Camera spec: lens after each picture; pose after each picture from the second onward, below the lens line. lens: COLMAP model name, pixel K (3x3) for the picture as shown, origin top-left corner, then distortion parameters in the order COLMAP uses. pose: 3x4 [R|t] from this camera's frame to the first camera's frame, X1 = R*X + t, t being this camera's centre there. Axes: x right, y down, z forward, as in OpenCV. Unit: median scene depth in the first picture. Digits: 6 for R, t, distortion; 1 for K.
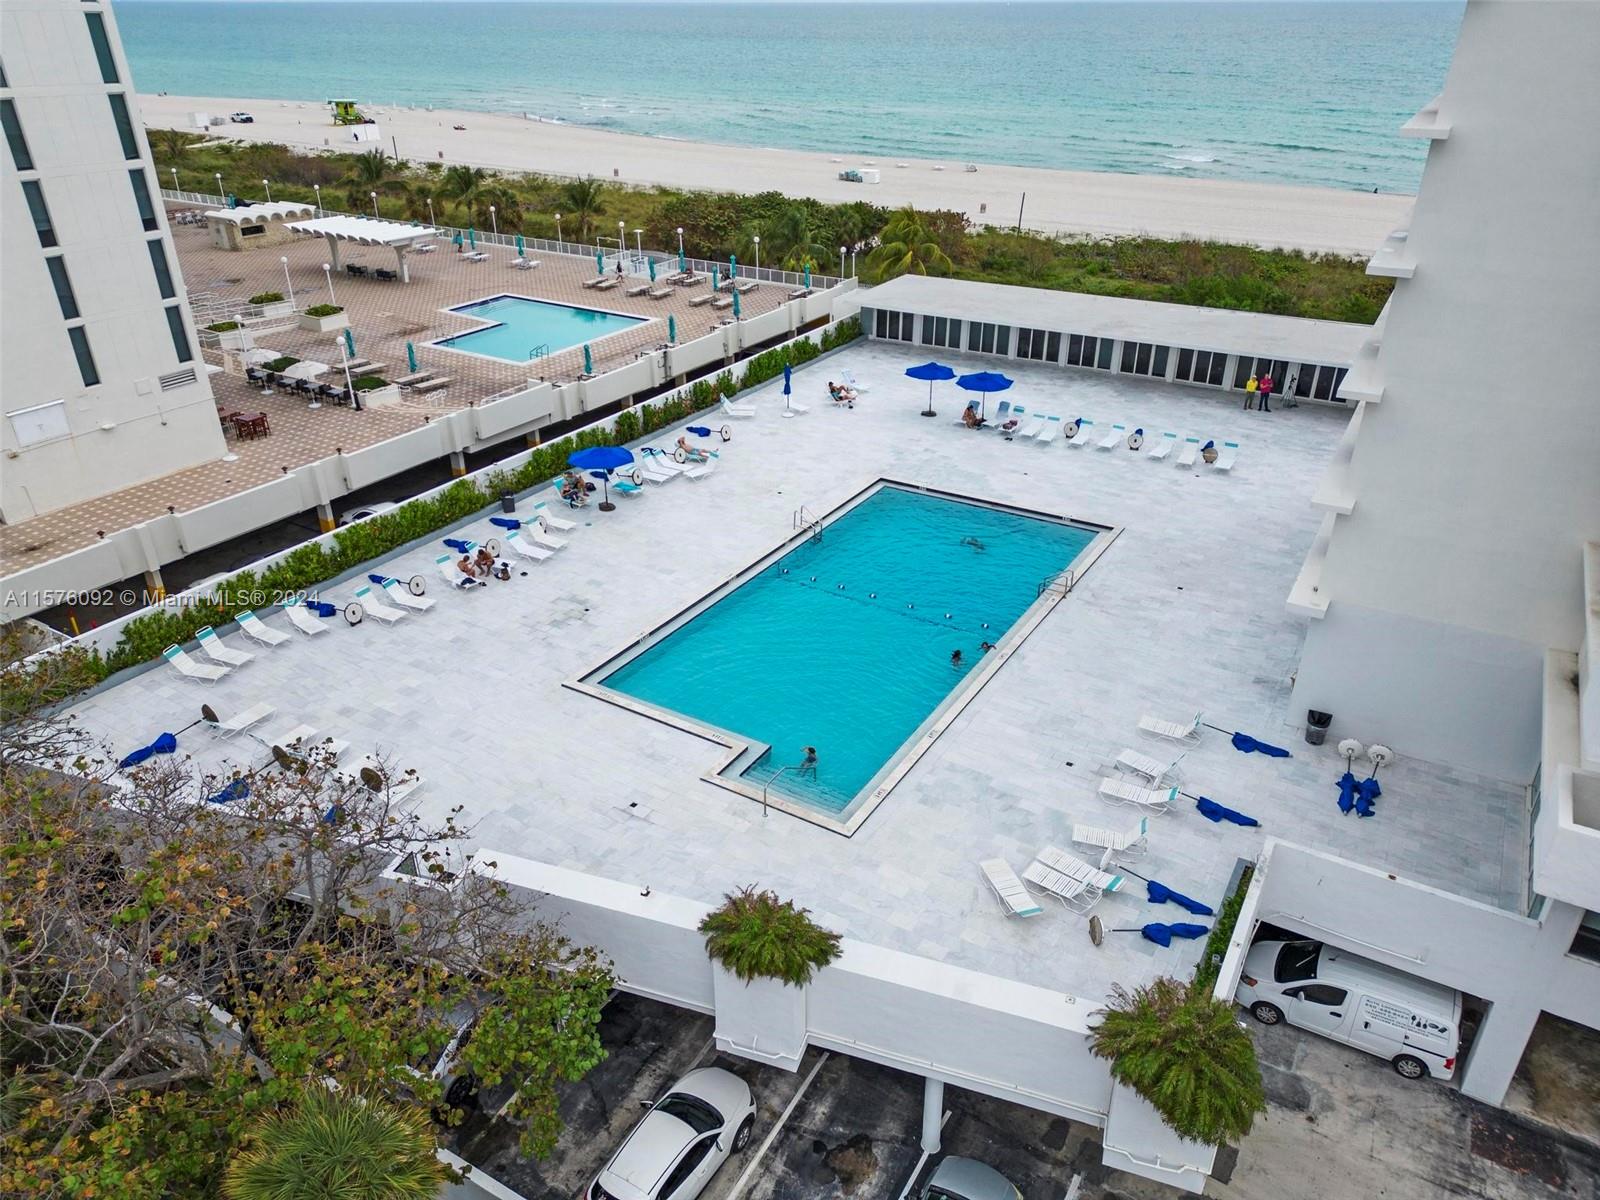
lens RADIAL K [[1115.7, 0, 796.9], [0, 1115.7, 599.6], [0, 0, 1]] dist [0.069099, -0.061781]
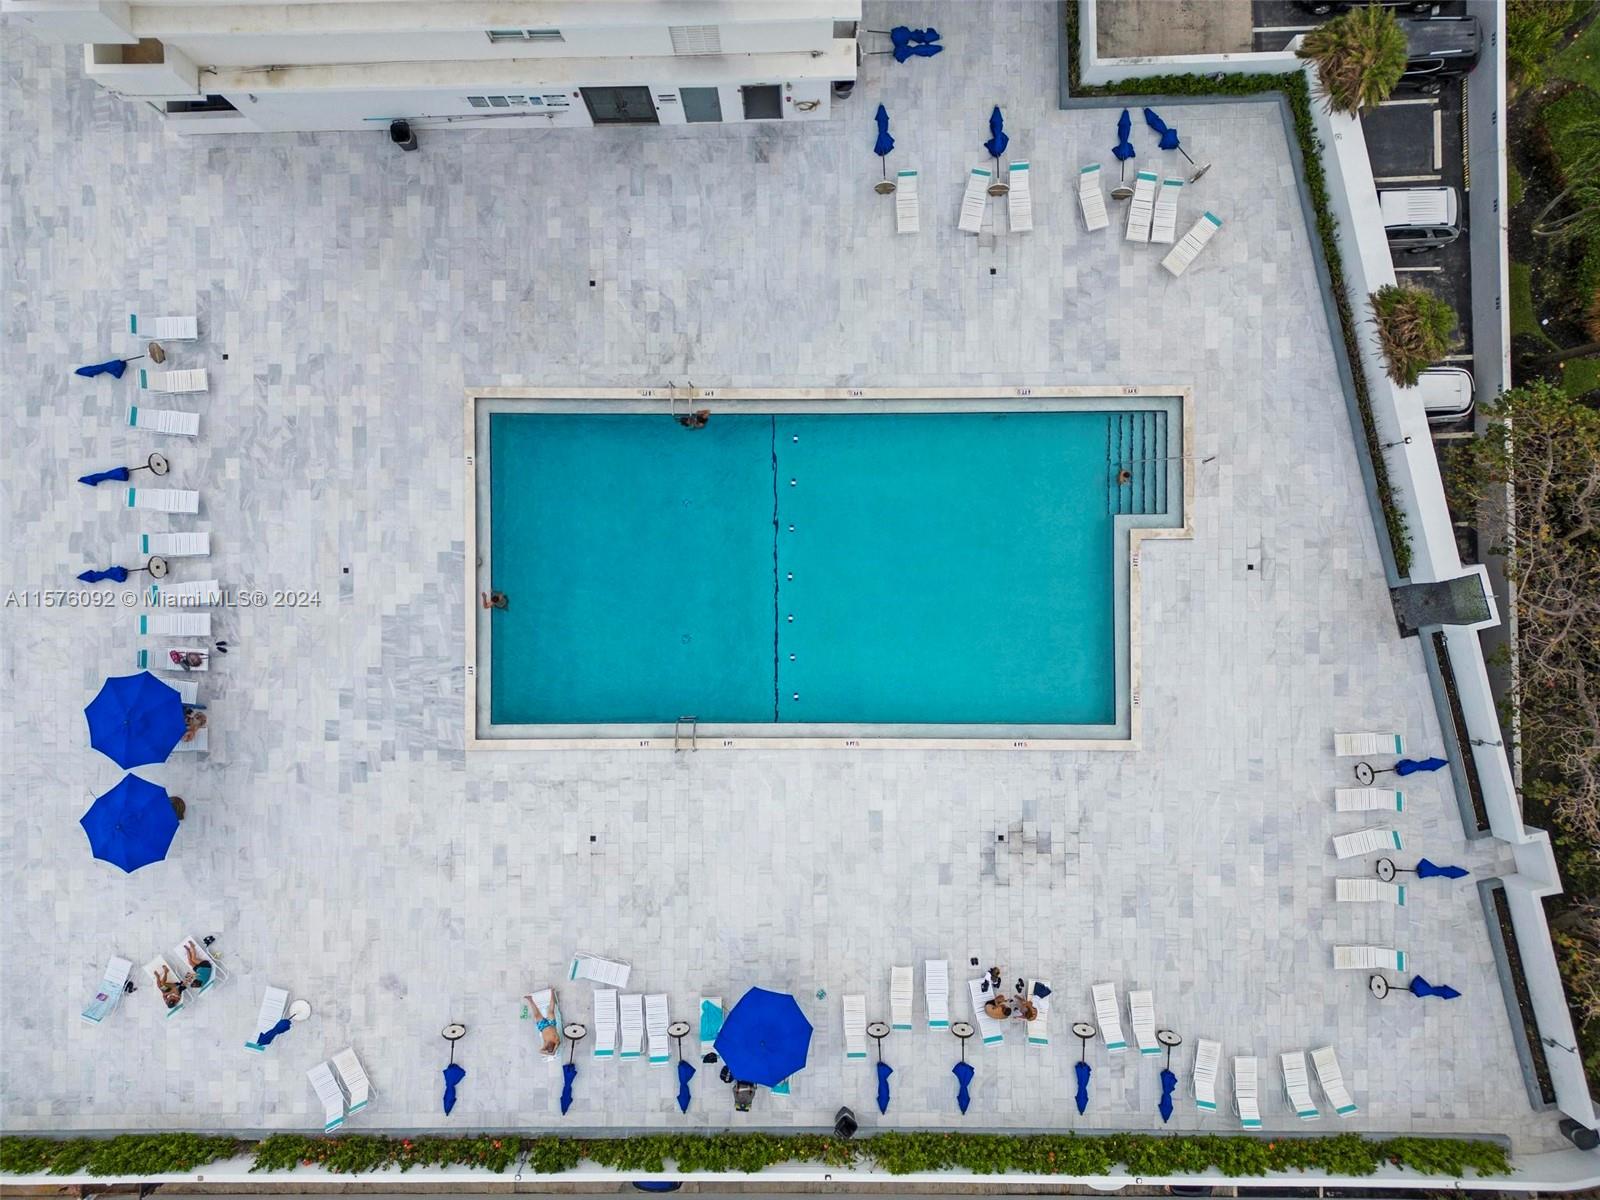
lens RADIAL K [[1115.7, 0, 796.9], [0, 1115.7, 599.6], [0, 0, 1]] dist [0.069099, -0.061781]
pose [[-0.528649, -0.848760, 0.011674, 0.058189], [0.406707, -0.241198, 0.881143, -1.001205], [-0.745063, 0.470564, 0.472706, 0.780816]]
